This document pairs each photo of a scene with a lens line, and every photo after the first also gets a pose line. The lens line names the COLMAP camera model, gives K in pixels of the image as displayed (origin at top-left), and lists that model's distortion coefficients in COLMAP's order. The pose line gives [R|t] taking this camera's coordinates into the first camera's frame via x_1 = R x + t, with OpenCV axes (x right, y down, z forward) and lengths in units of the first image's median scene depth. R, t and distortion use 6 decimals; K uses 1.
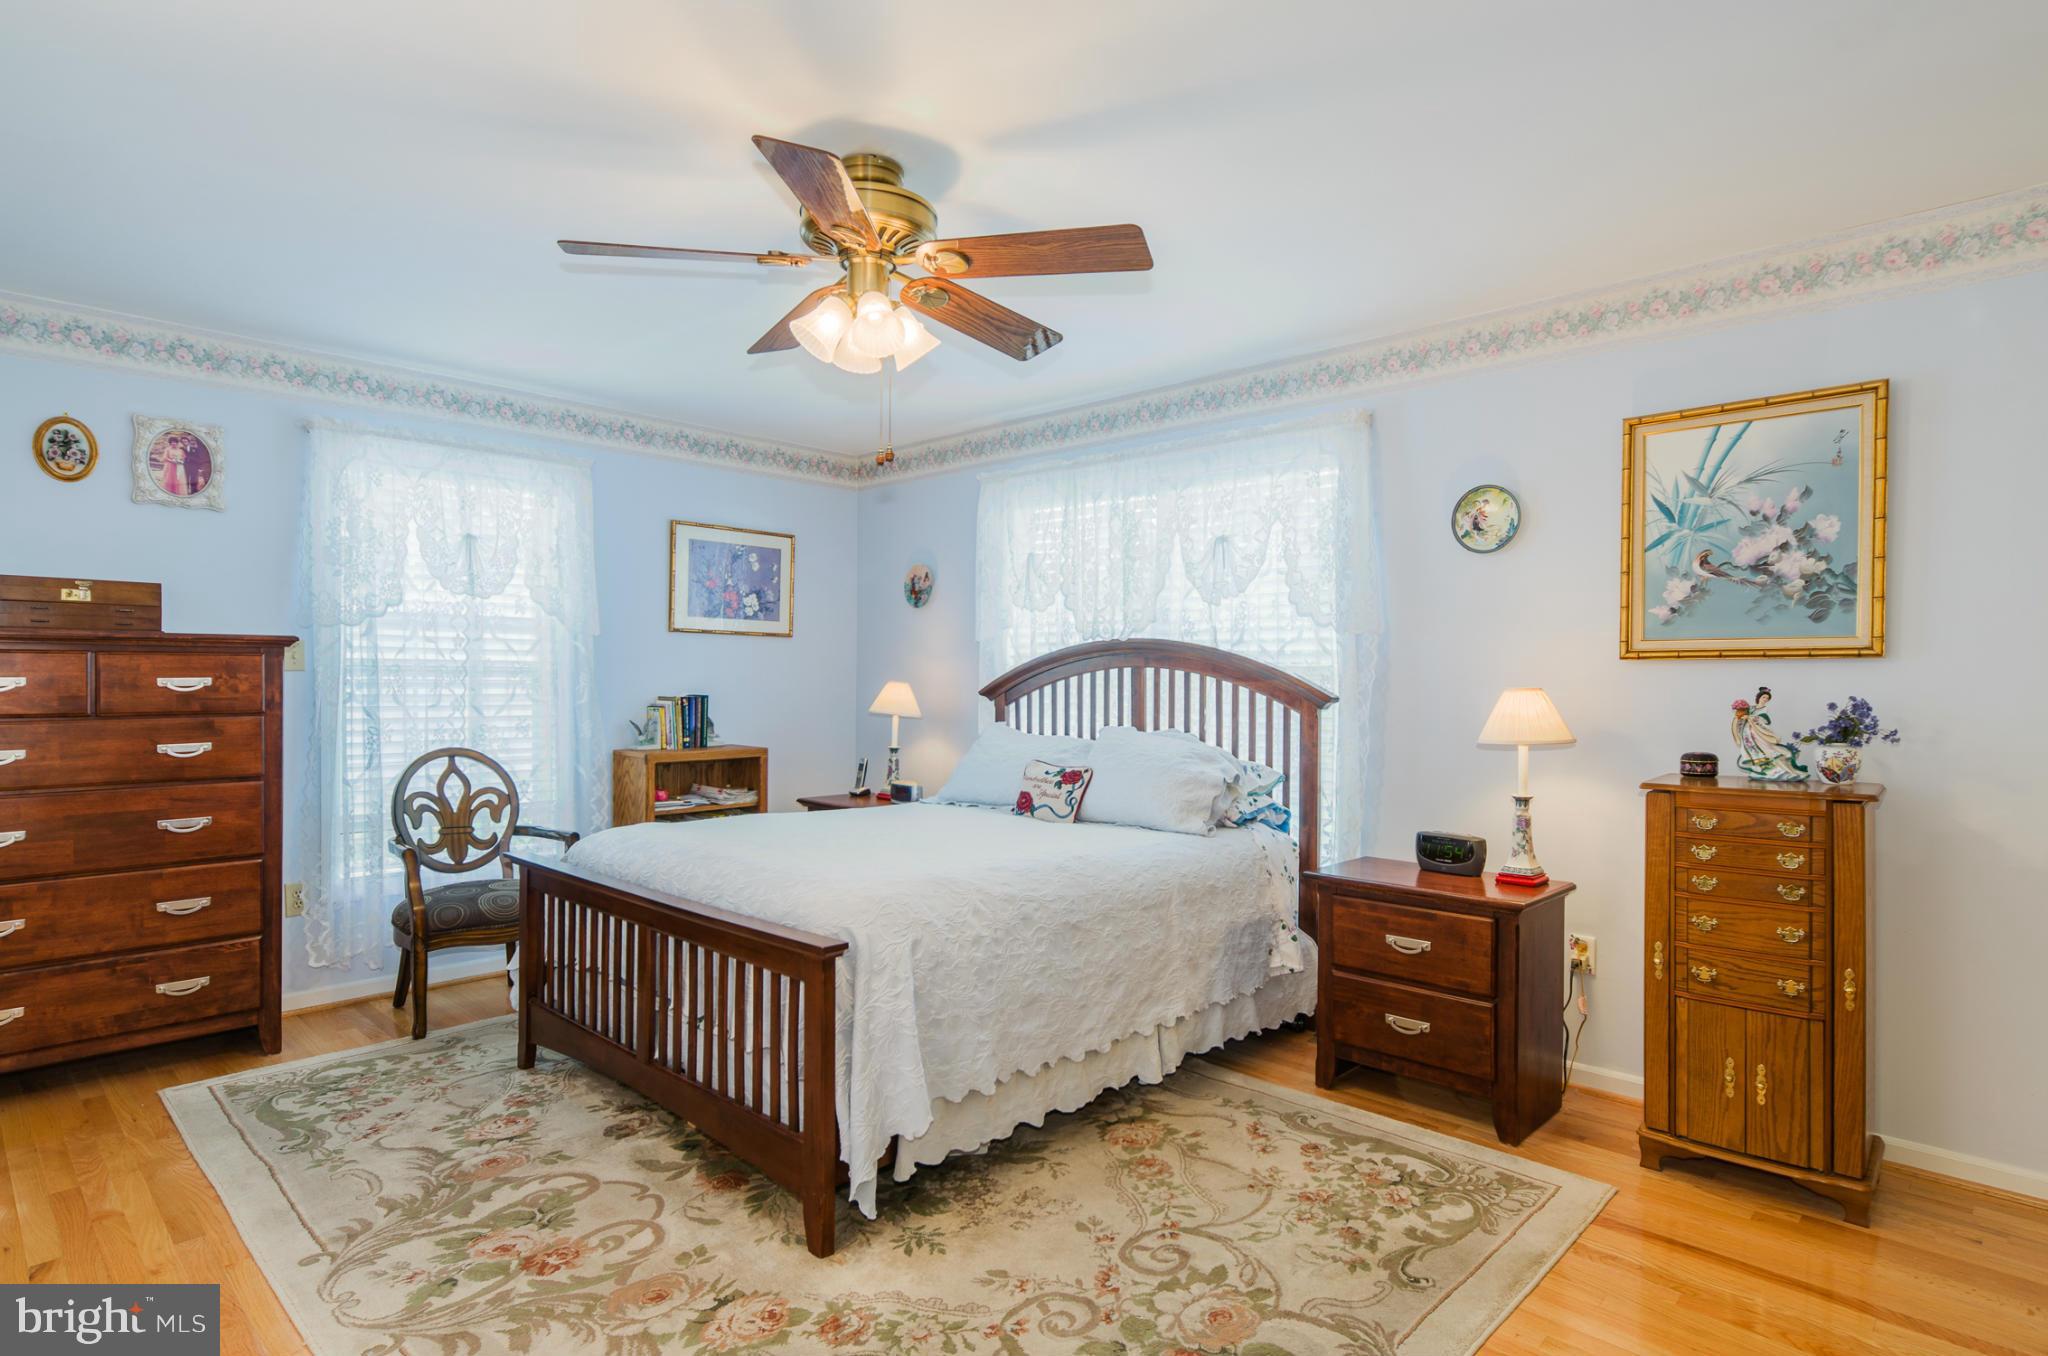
lens RADIAL K [[1072.0, 0, 1015.7], [0, 1072.0, 678.7], [0, 0, 1]] dist [0.001407, 0.004099]
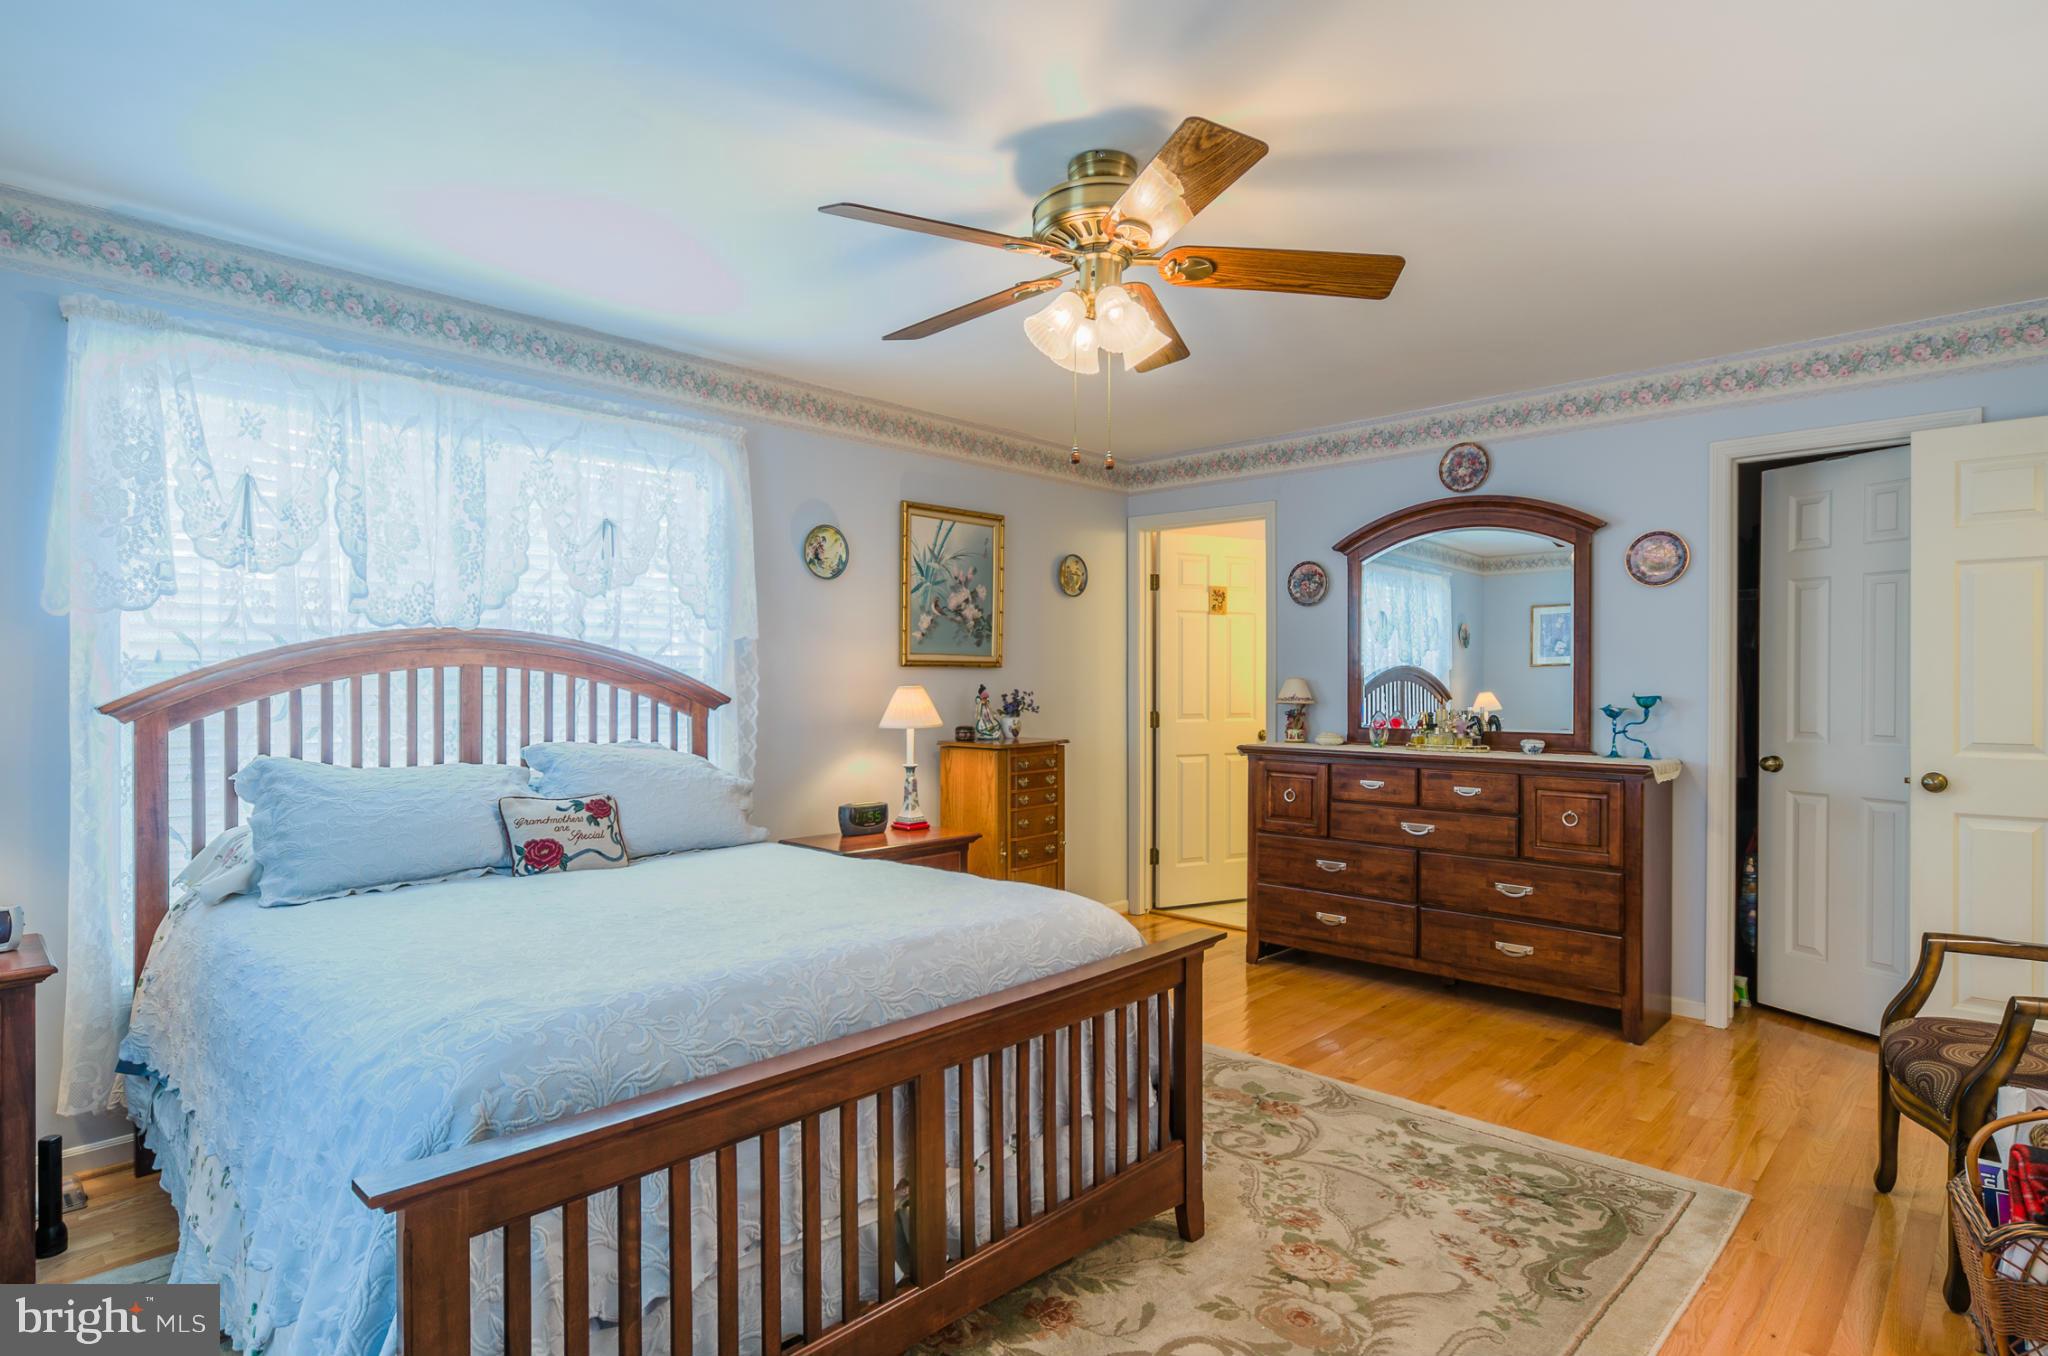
lens RADIAL K [[1072.0, 0, 1010.6], [0, 1072.0, 683.6], [0, 0, 1]] dist [0.001407, 0.004099]
pose [[0.002719, -0.008629, 0.999959, -0.805247], [-0.000434, 0.999963, 0.008630, -0.006628], [-0.999996, -0.000457, 0.002715, 0.776215]]
